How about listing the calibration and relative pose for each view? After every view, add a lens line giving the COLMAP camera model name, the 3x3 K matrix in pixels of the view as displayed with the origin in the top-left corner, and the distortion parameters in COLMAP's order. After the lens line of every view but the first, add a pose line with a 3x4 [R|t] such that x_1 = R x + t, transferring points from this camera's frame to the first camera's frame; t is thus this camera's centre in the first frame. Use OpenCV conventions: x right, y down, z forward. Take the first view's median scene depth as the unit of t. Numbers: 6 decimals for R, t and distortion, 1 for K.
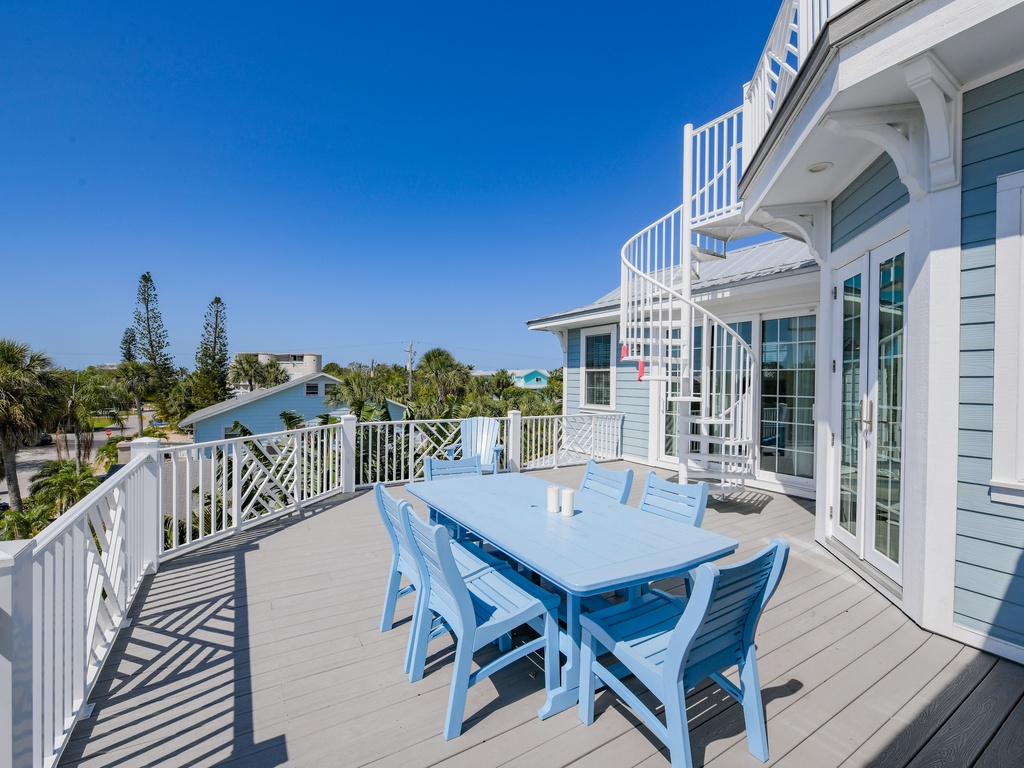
lens RADIAL K [[460.6, 0, 518.7], [0, 460.6, 380.6], [0, 0, 1]] dist [-0.003443, -0.001436]
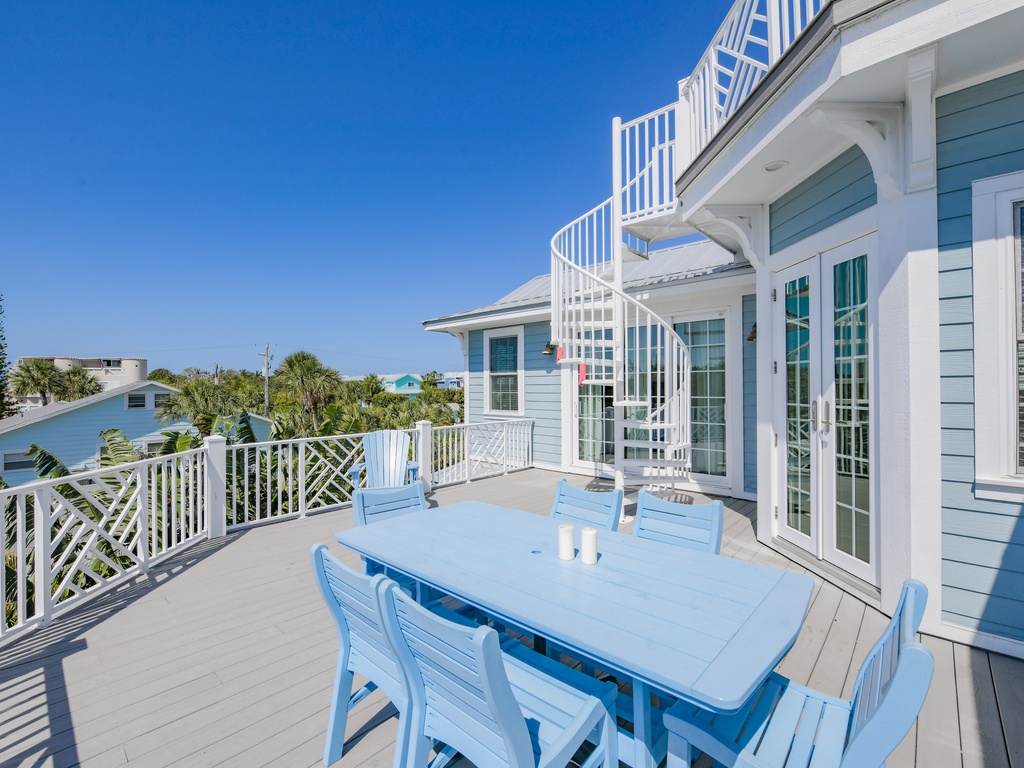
lens RADIAL K [[460.6, 0, 517.7], [0, 460.6, 380.4], [0, 0, 1]] dist [-0.003443, -0.001436]
pose [[0.961528, -0.014957, 0.274300, -0.125389], [0.017433, 0.999826, -0.006590, -0.005537], [-0.274154, 0.011119, 0.961621, 0.165941]]
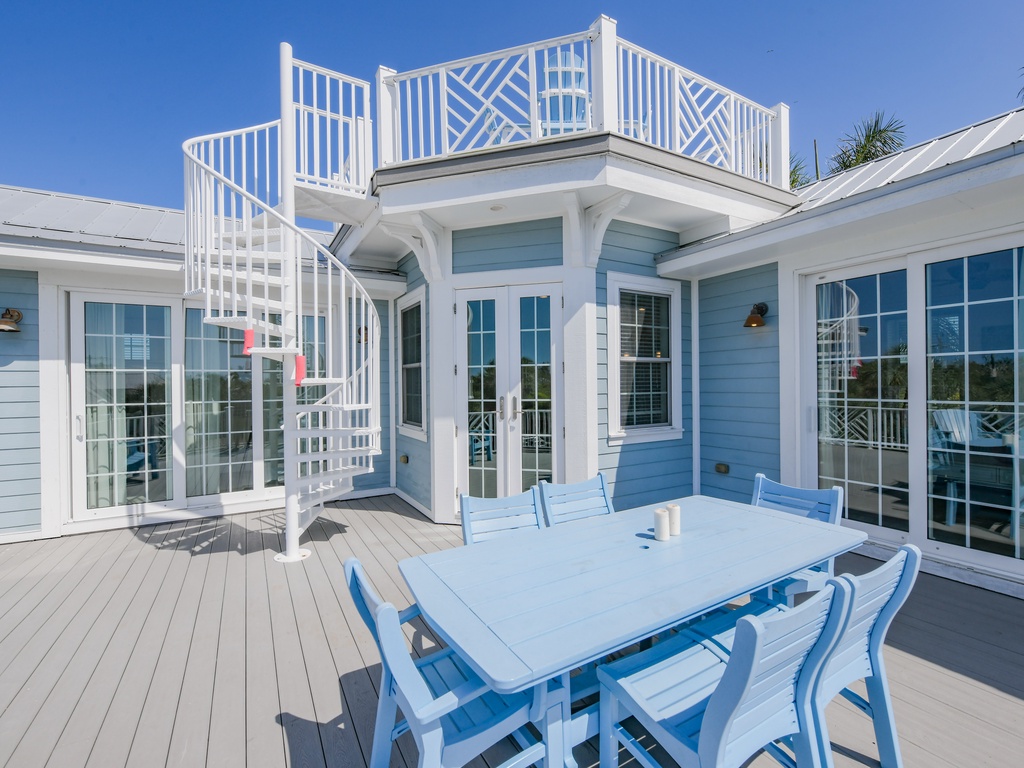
lens RADIAL K [[460.6, 0, 512.9], [0, 460.6, 380.8], [0, 0, 1]] dist [-0.003443, -0.001436]
pose [[0.021514, -0.005415, 0.999754, -0.461753], [0.008741, 0.999948, 0.005228, -0.007544], [-0.999730, 0.008626, 0.021561, 0.751966]]
